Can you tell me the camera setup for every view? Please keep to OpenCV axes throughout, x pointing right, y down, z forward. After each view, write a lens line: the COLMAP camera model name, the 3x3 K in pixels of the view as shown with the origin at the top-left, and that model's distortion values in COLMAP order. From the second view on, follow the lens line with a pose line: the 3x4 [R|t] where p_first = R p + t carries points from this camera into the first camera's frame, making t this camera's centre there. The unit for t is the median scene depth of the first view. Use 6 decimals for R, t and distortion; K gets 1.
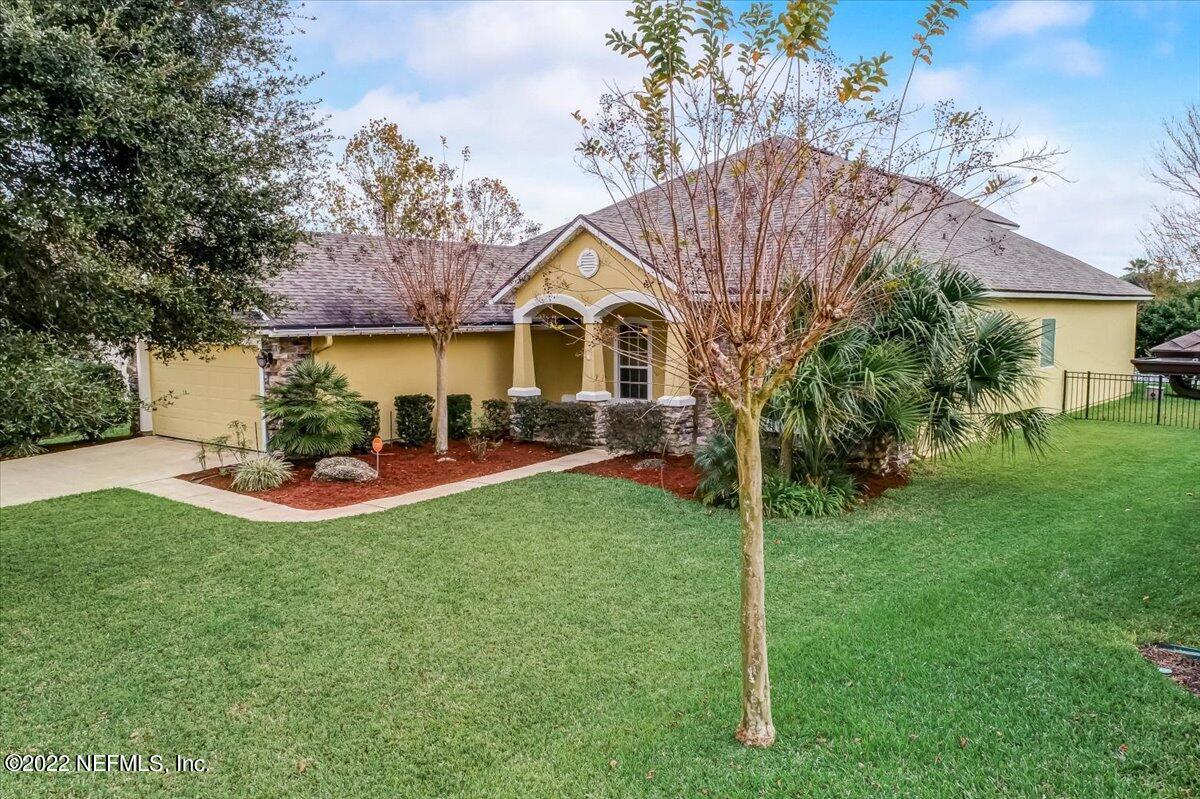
lens RADIAL K [[958.6, 0, 604.5], [0, 958.6, 387.1], [0, 0, 1]] dist [0.059025, -0.010711]
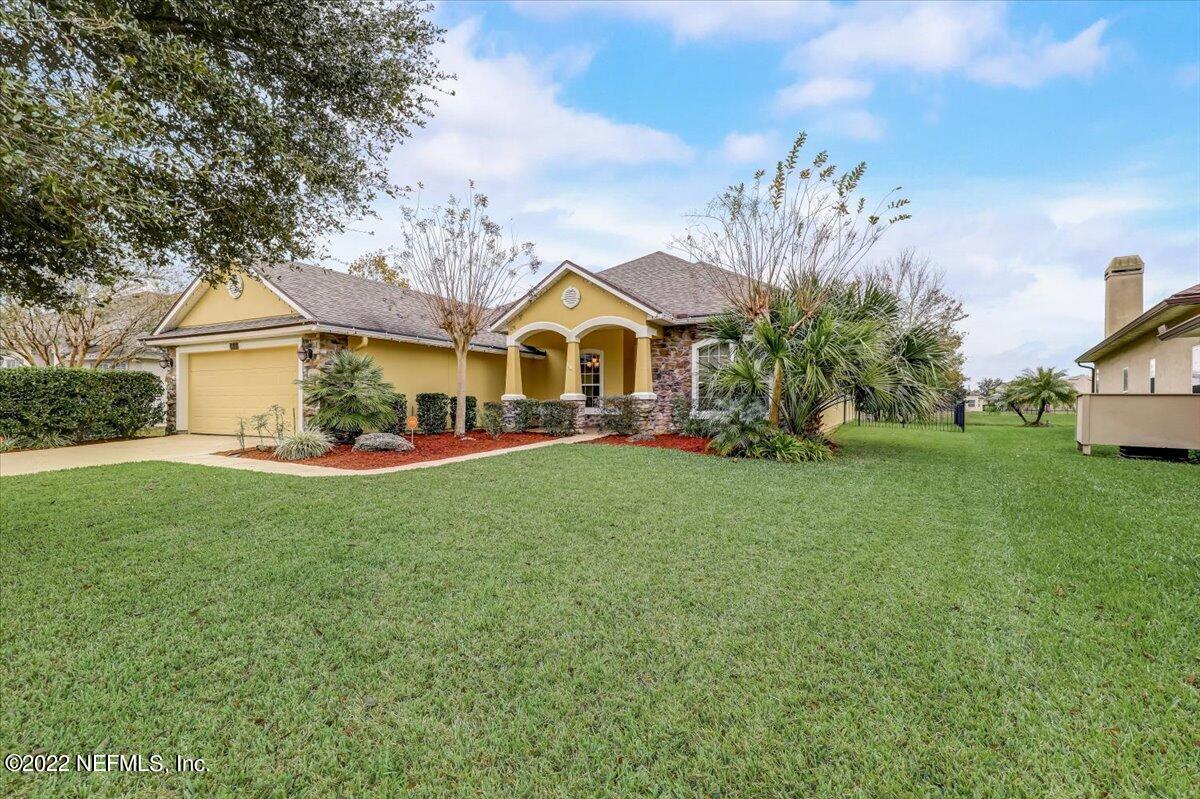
lens RADIAL K [[530.4, 0, 607.1], [0, 530.4, 401.2], [0, 0, 1]] dist [0.035685, 0.000590]
pose [[0.975246, 0.011625, 0.220816, -0.139912], [0.007328, 0.996369, -0.084822, 0.084958], [-0.221000, 0.084340, 0.971620, 0.299200]]
